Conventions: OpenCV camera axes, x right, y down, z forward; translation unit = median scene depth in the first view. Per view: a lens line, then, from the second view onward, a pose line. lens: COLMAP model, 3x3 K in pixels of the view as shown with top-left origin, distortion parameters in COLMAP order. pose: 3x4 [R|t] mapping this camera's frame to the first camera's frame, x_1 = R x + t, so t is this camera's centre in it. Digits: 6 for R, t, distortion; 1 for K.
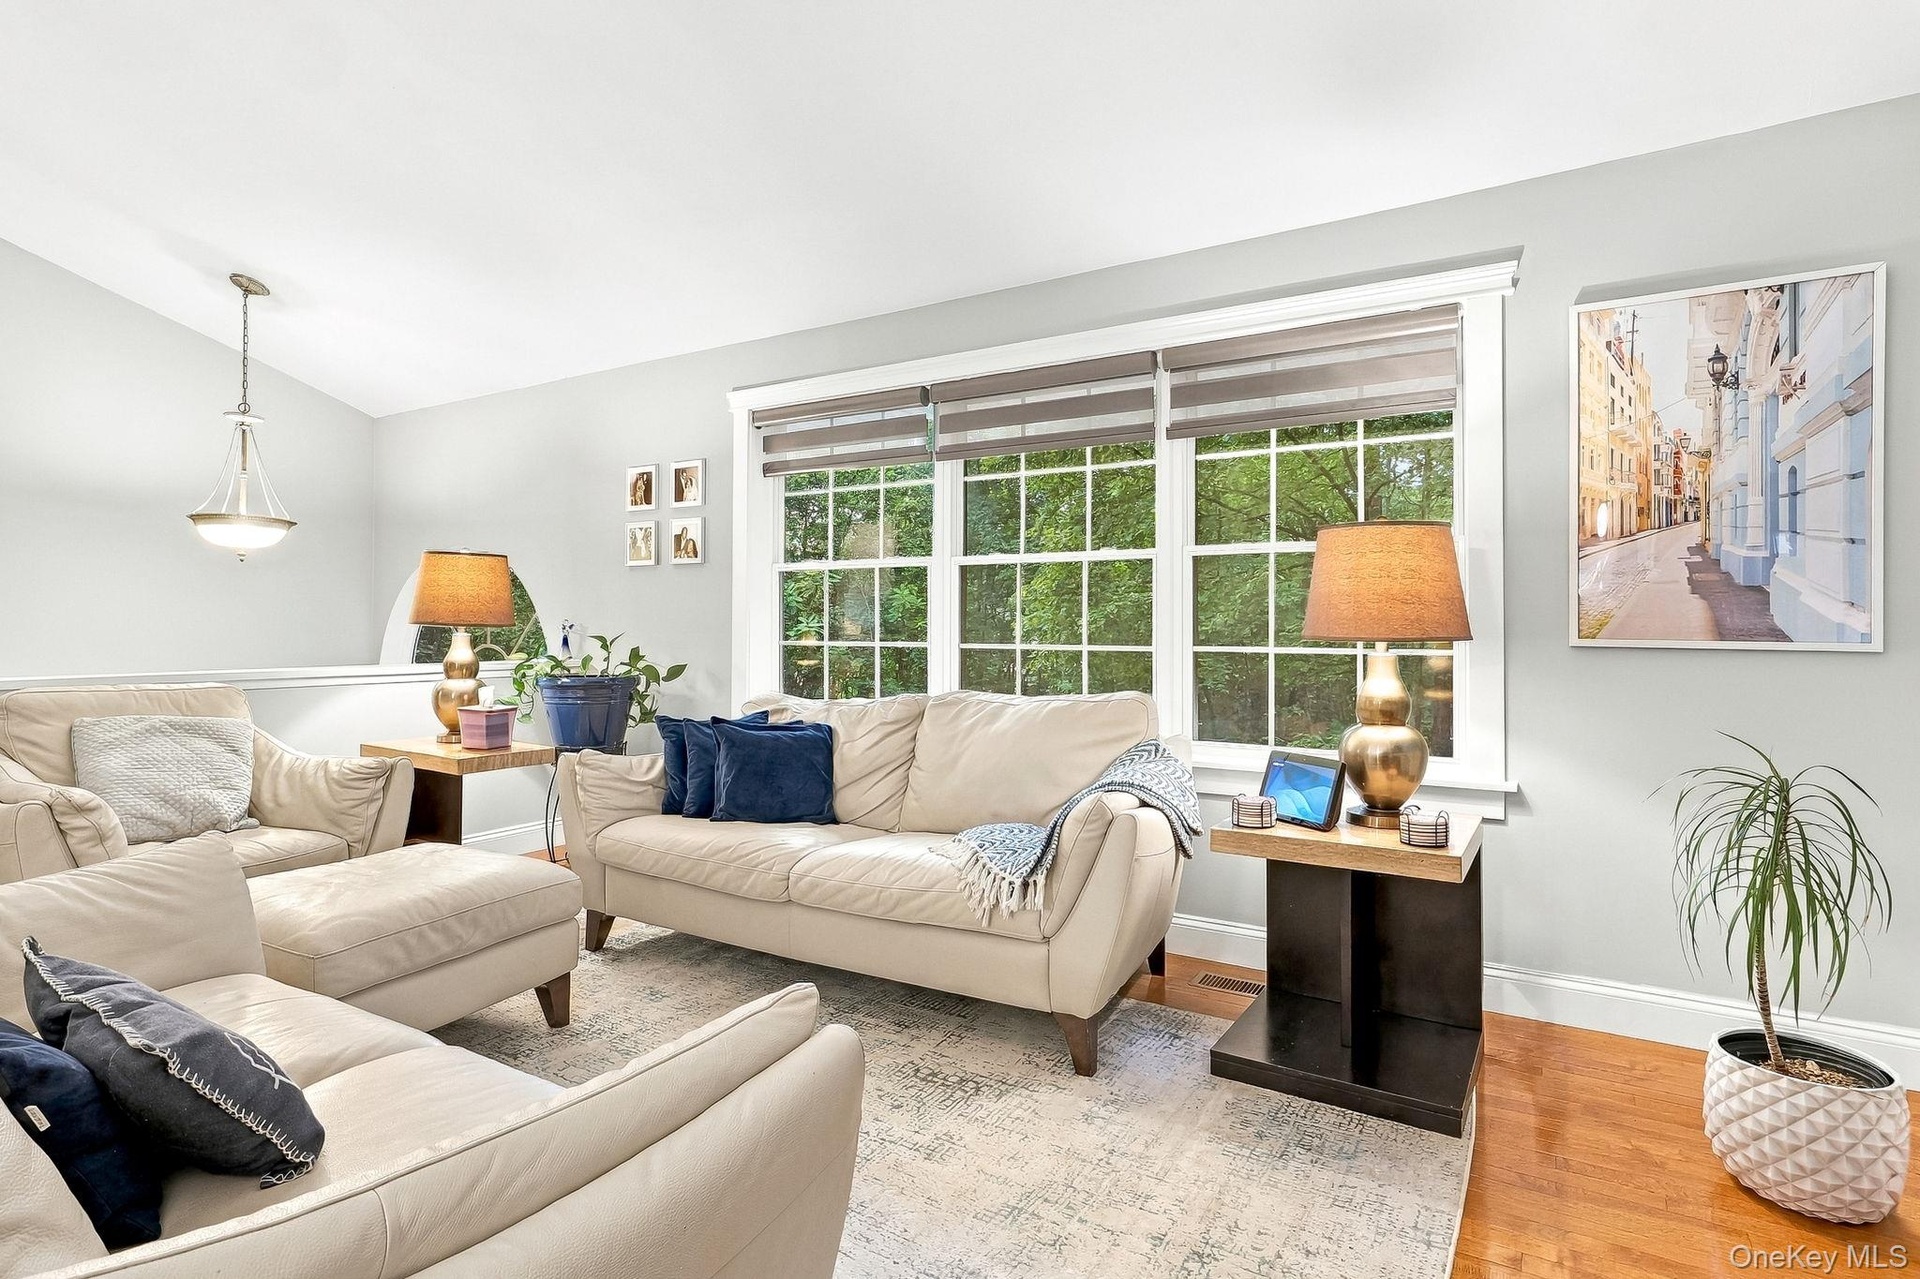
lens RADIAL K [[990.1, 0, 963.6], [0, 990.1, 628.2], [0, 0, 1]] dist [-0.014386, 0.007626]
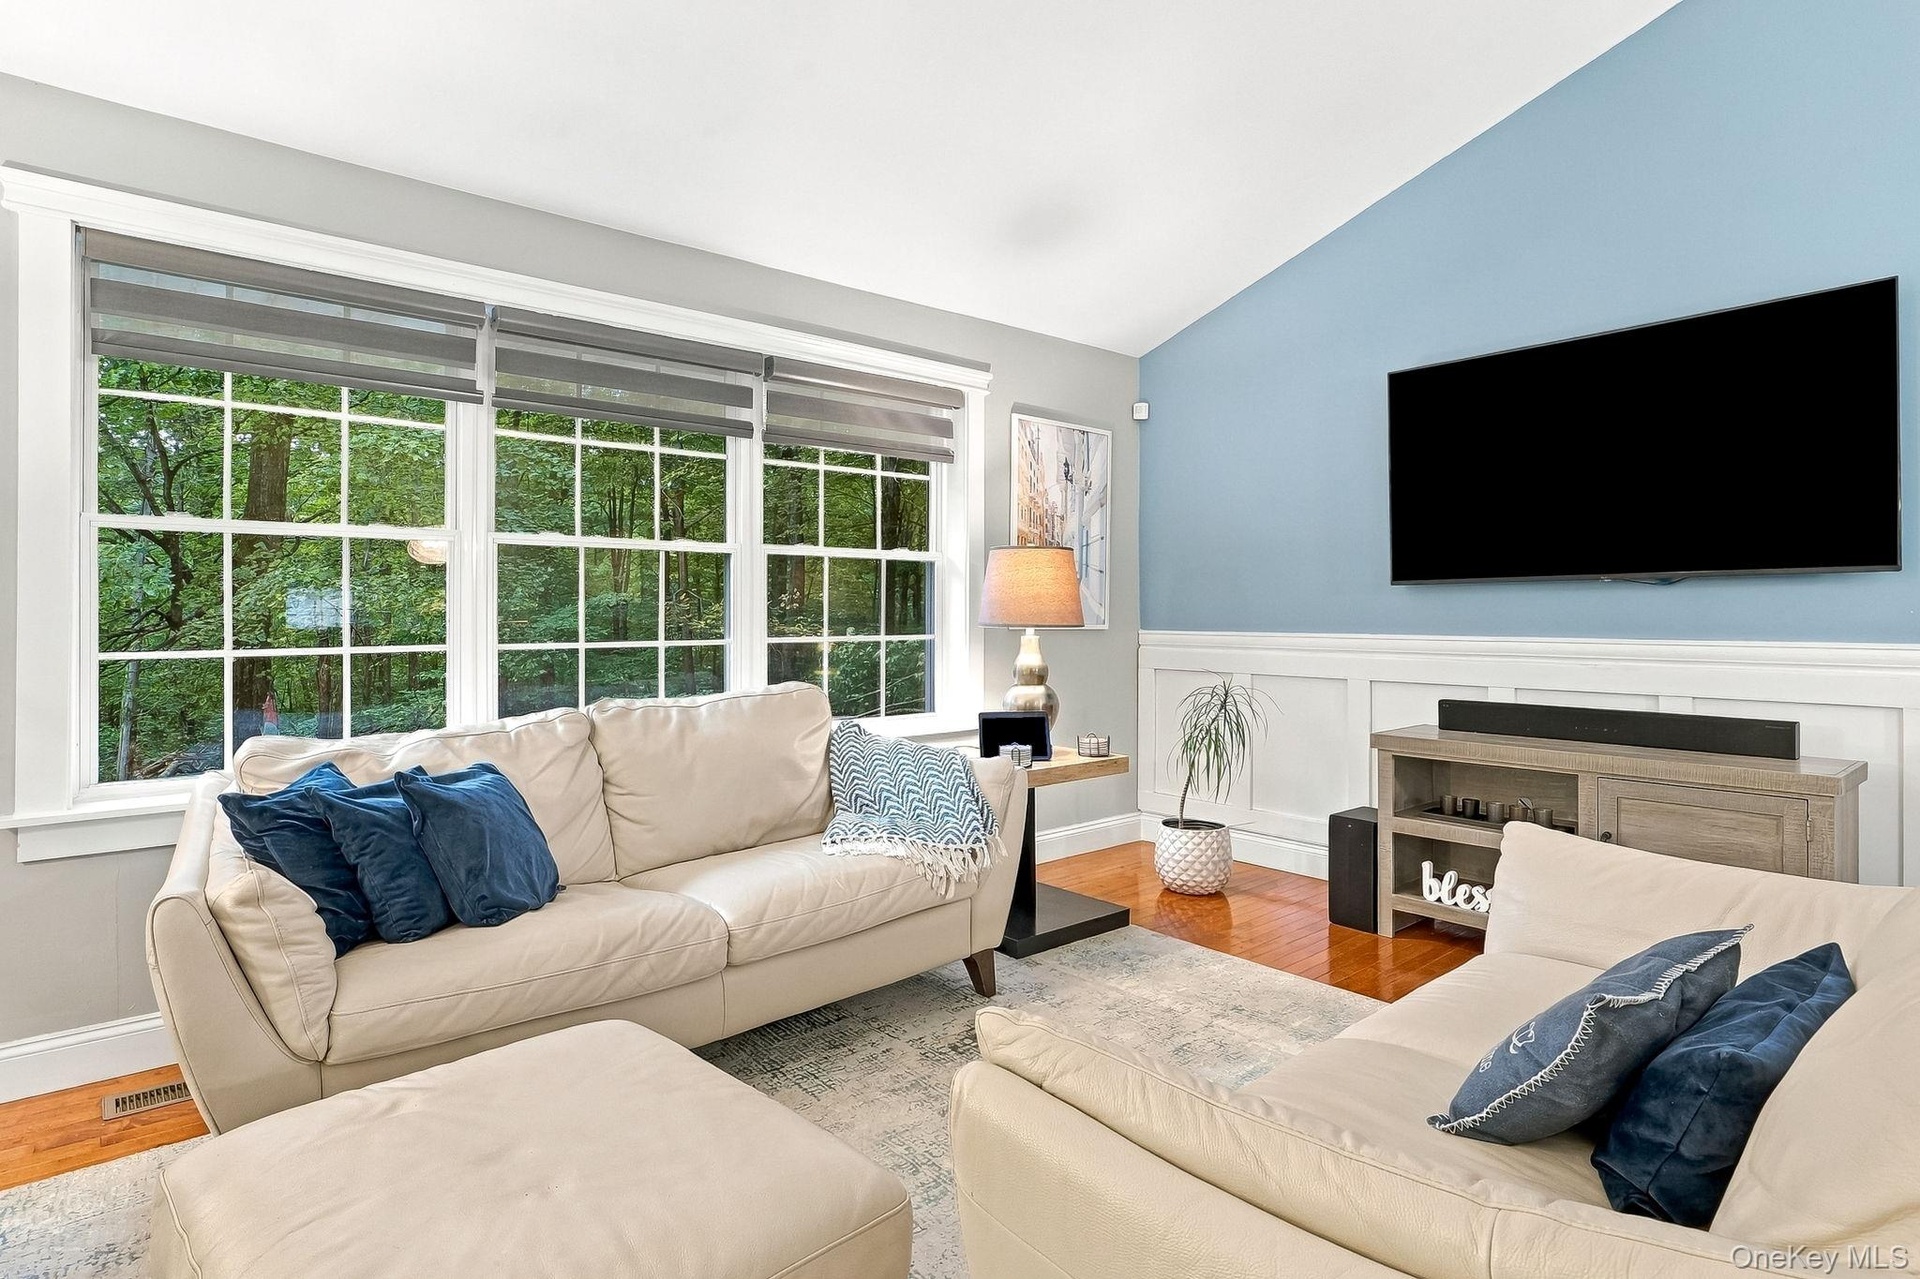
lens RADIAL K [[1040.7, 0, 973.2], [0, 1040.7, 600.2], [0, 0, 1]] dist [-0.005822, 0.000490]
pose [[0.284488, 0.013086, 0.958590, -0.772650], [0.007960, 0.999840, -0.016011, -0.003313], [-0.958647, 0.012186, 0.284338, 0.469816]]
